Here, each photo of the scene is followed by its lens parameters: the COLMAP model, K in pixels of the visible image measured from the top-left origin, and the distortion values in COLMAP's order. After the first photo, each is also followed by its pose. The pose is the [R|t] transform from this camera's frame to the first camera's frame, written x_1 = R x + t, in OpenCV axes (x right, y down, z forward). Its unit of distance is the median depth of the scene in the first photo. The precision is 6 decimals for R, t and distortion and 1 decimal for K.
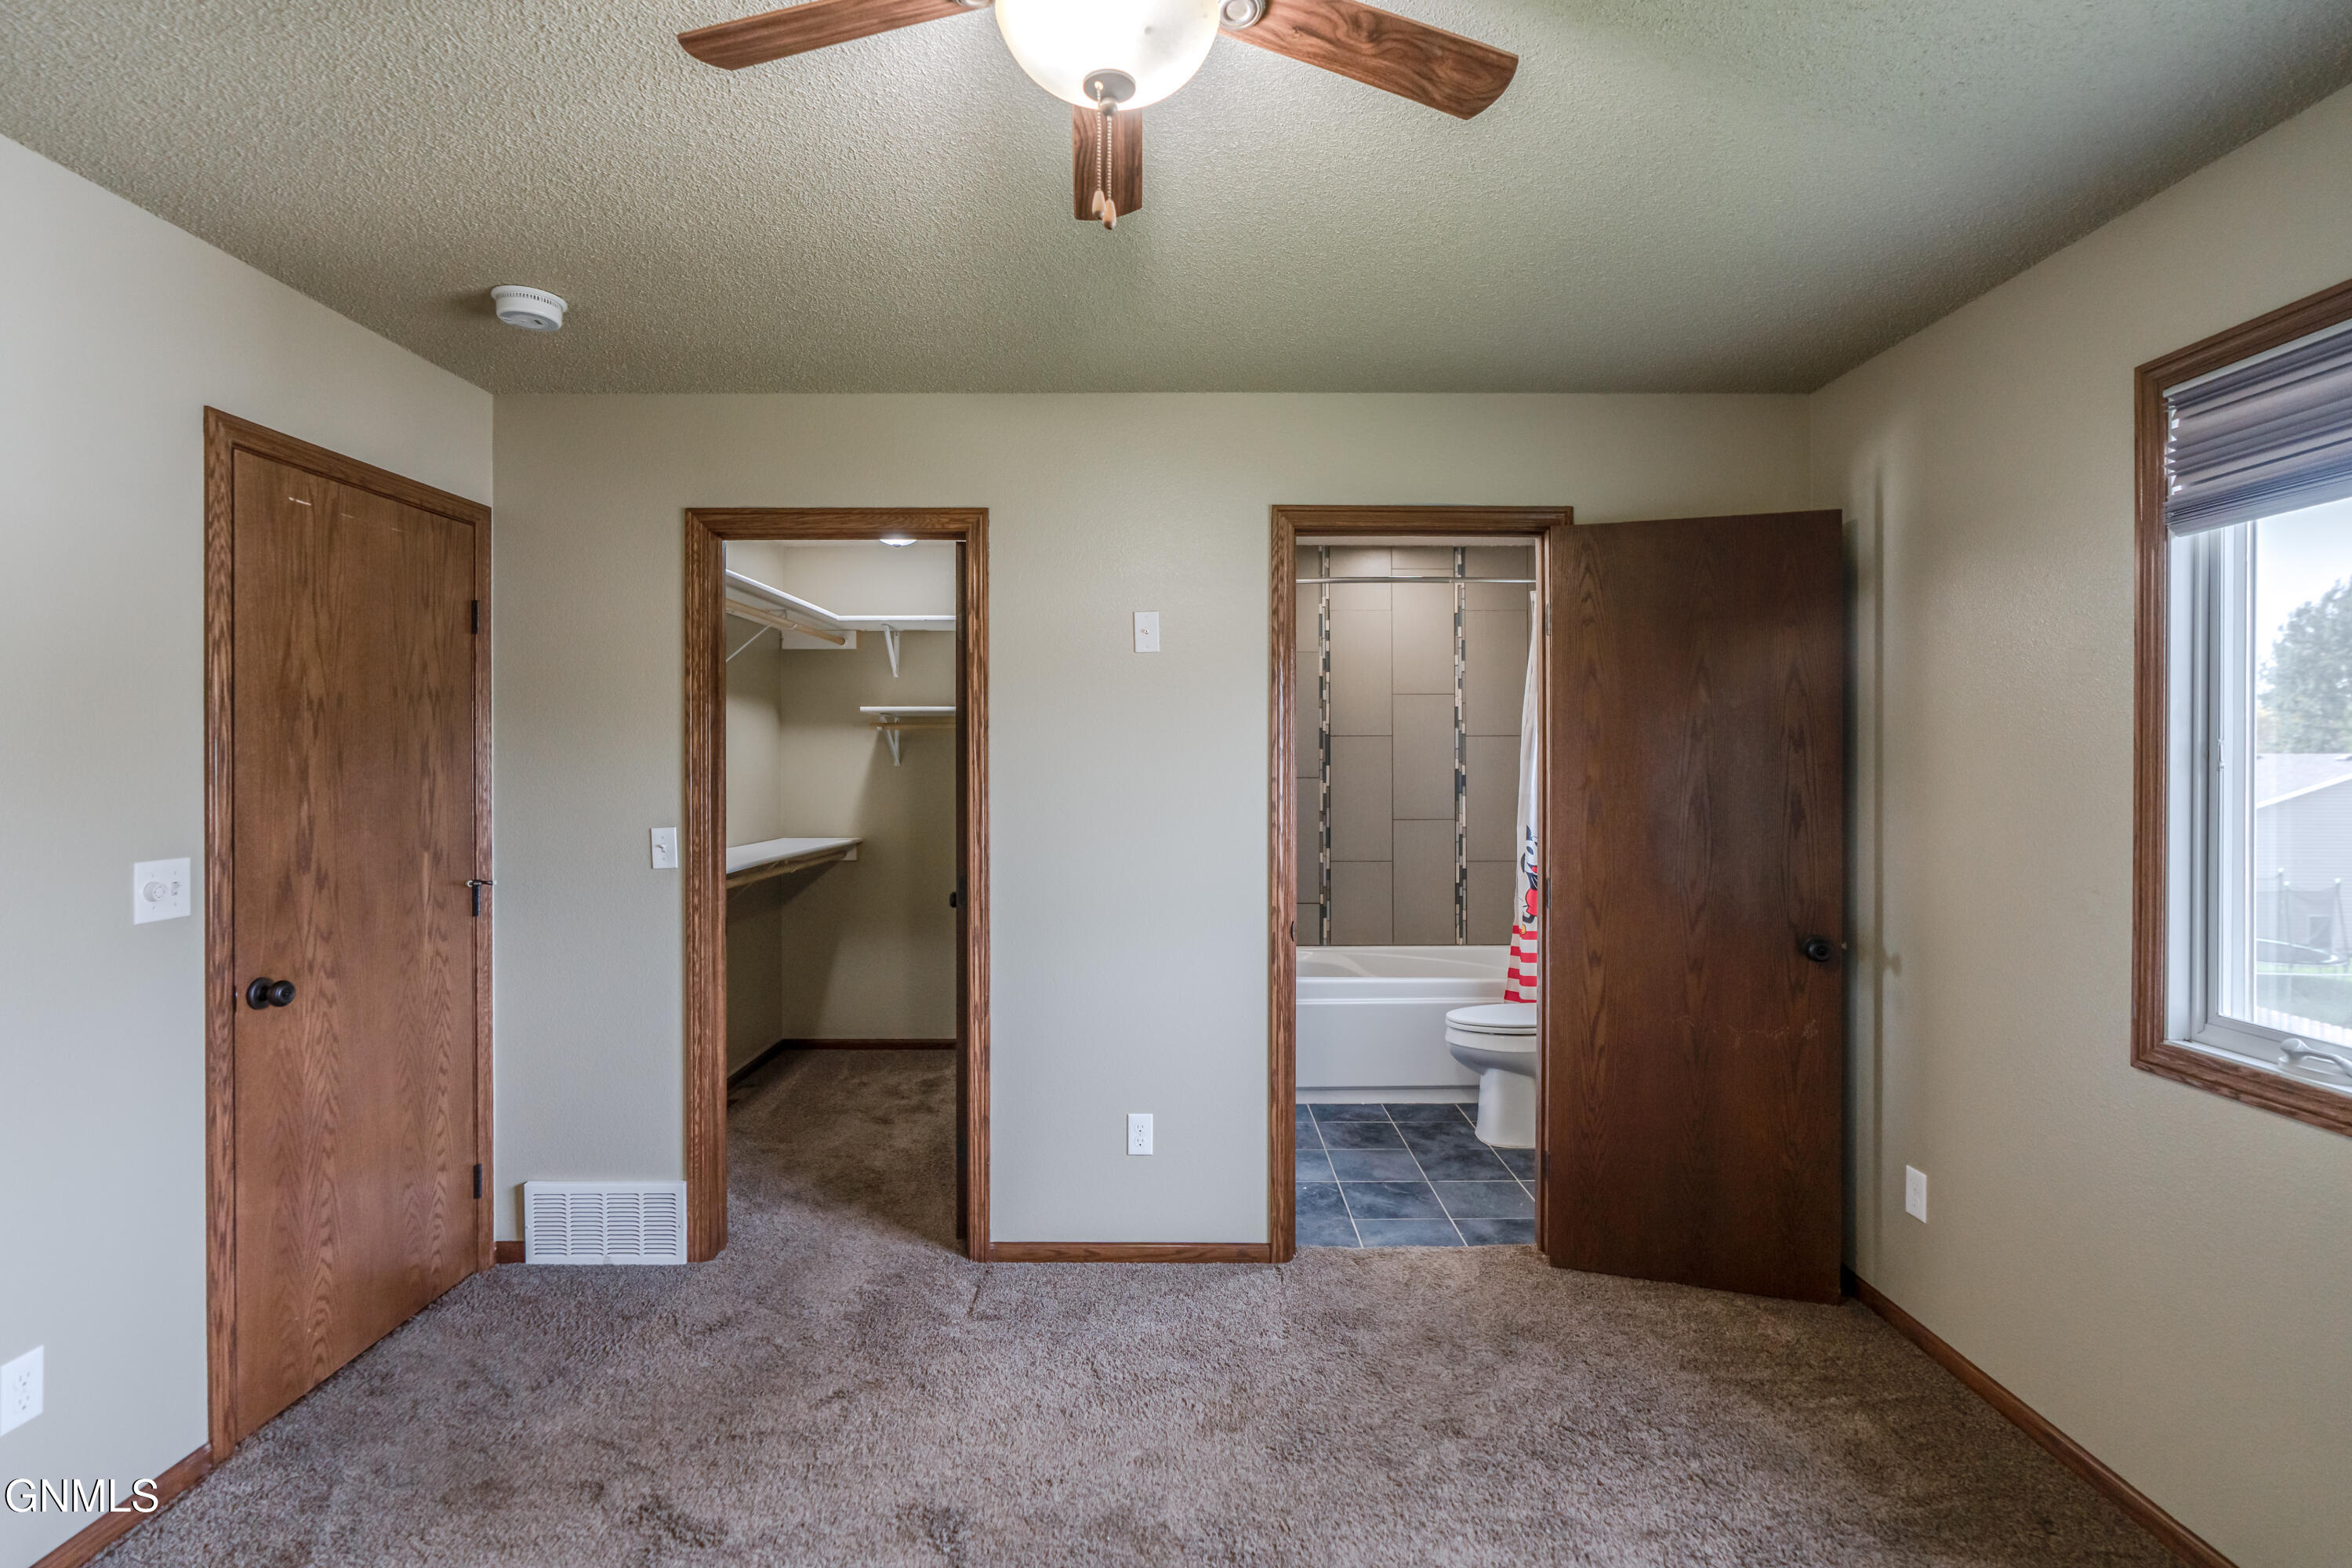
lens RADIAL K [[1098.8, 0, 1174.3], [0, 1098.8, 764.7], [0, 0, 1]] dist [-0.014494, 0.004341]
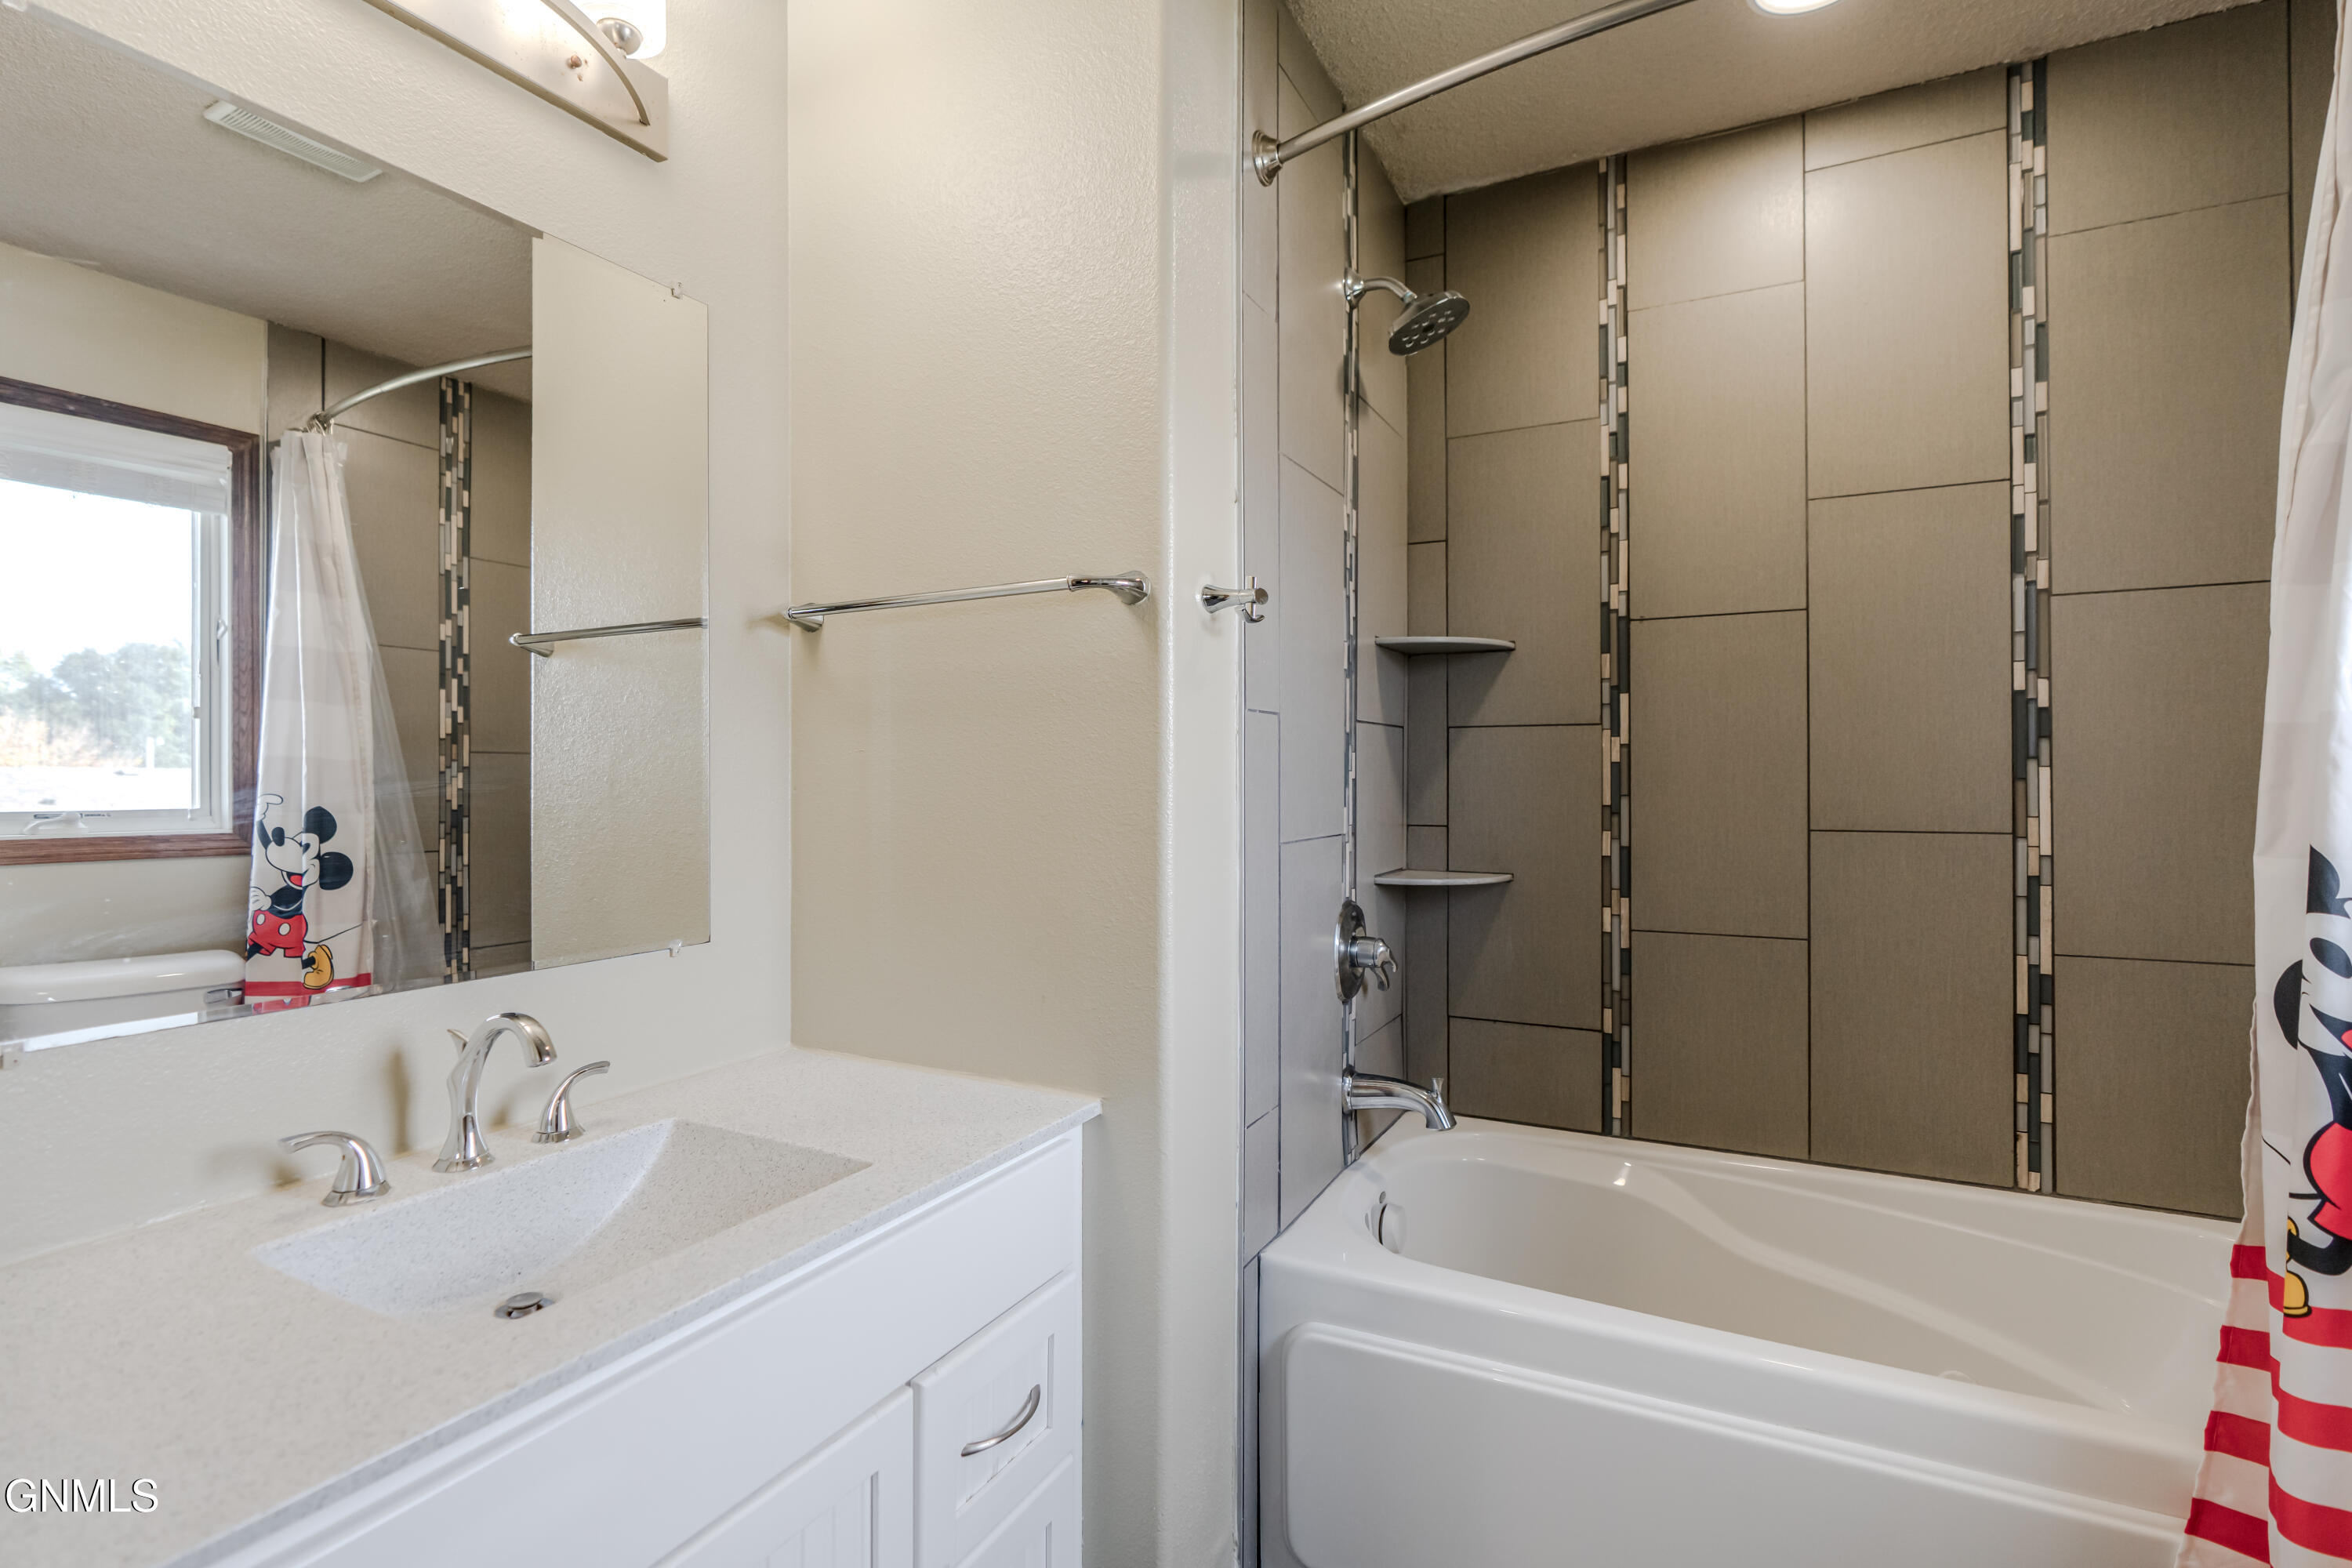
lens RADIAL K [[1098.8, 0, 1151.9], [0, 1098.8, 778.3], [0, 0, 1]] dist [-0.014494, 0.004341]
pose [[0.886877, 0.001457, -0.462004, 0.299078], [-0.004134, 0.999980, -0.004781, 0.060373], [0.461987, 0.006150, 0.886865, 0.973784]]
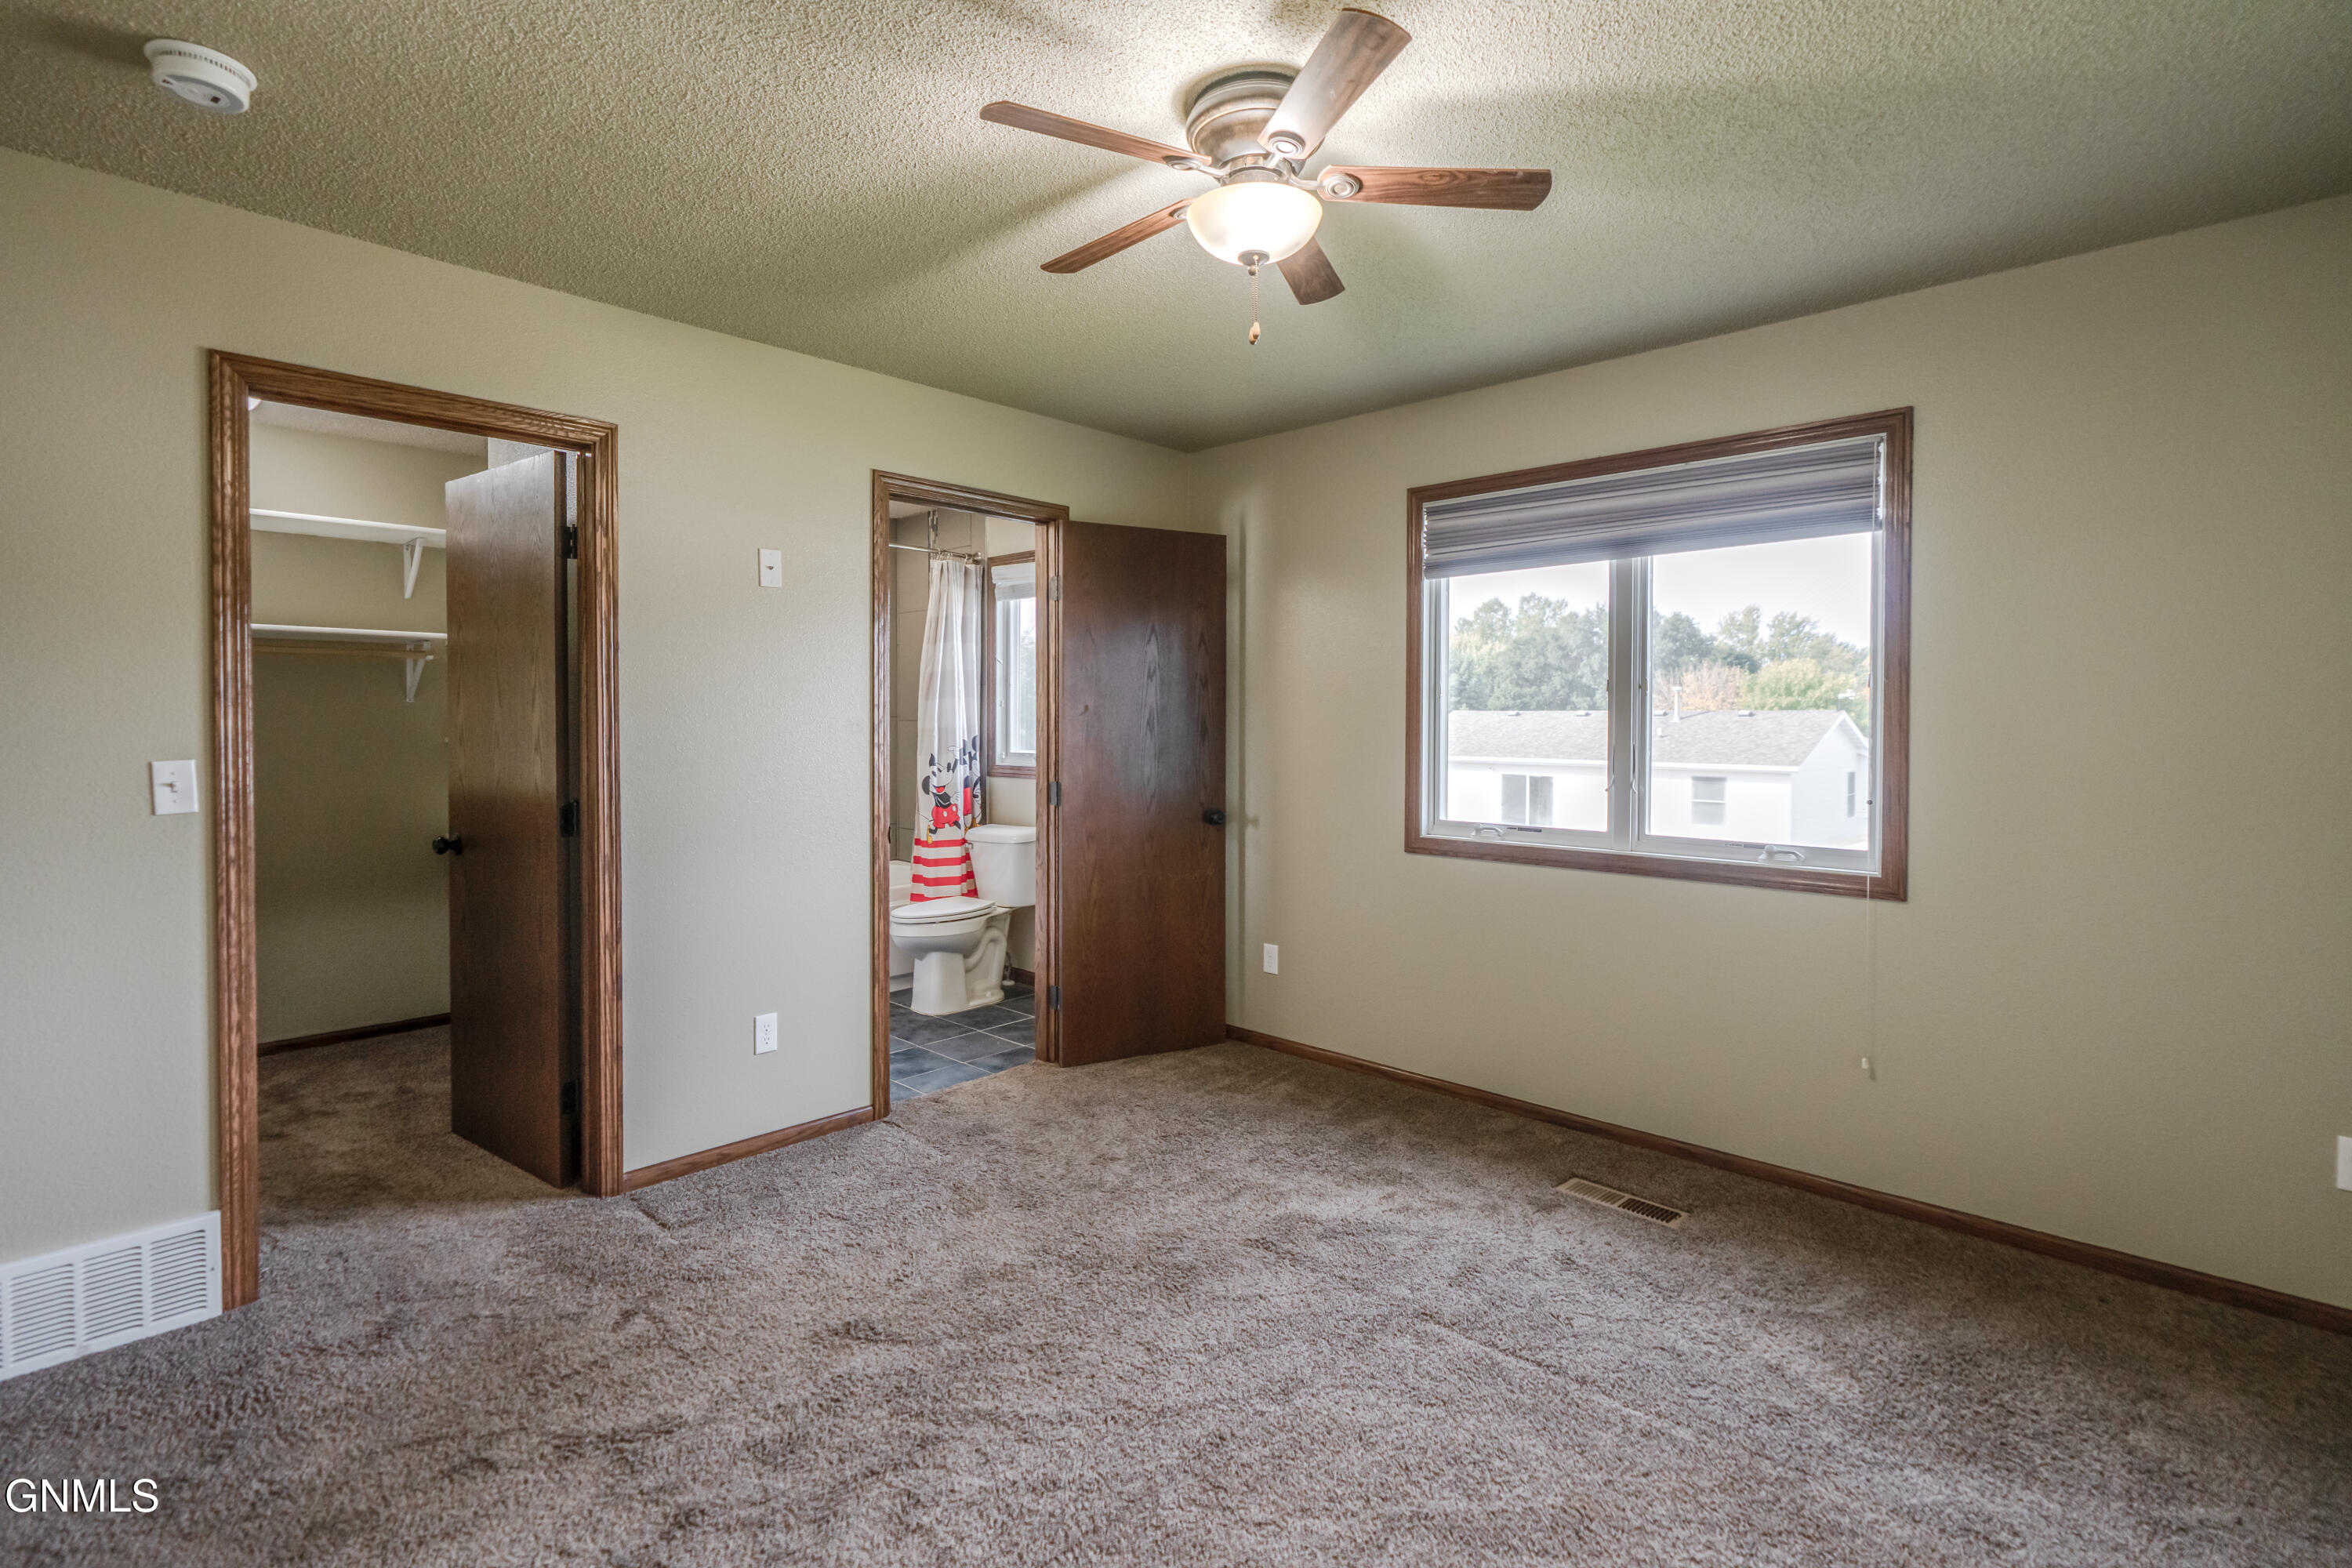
lens RADIAL K [[1098.8, 0, 1147.2], [0, 1098.8, 738.4], [0, 0, 1]] dist [-0.014494, 0.004341]
pose [[0.699829, -0.010051, 0.714240, -0.537443], [0.000879, 0.999912, 0.013210, 0.032490], [-0.714310, -0.008617, 0.699776, -0.020841]]
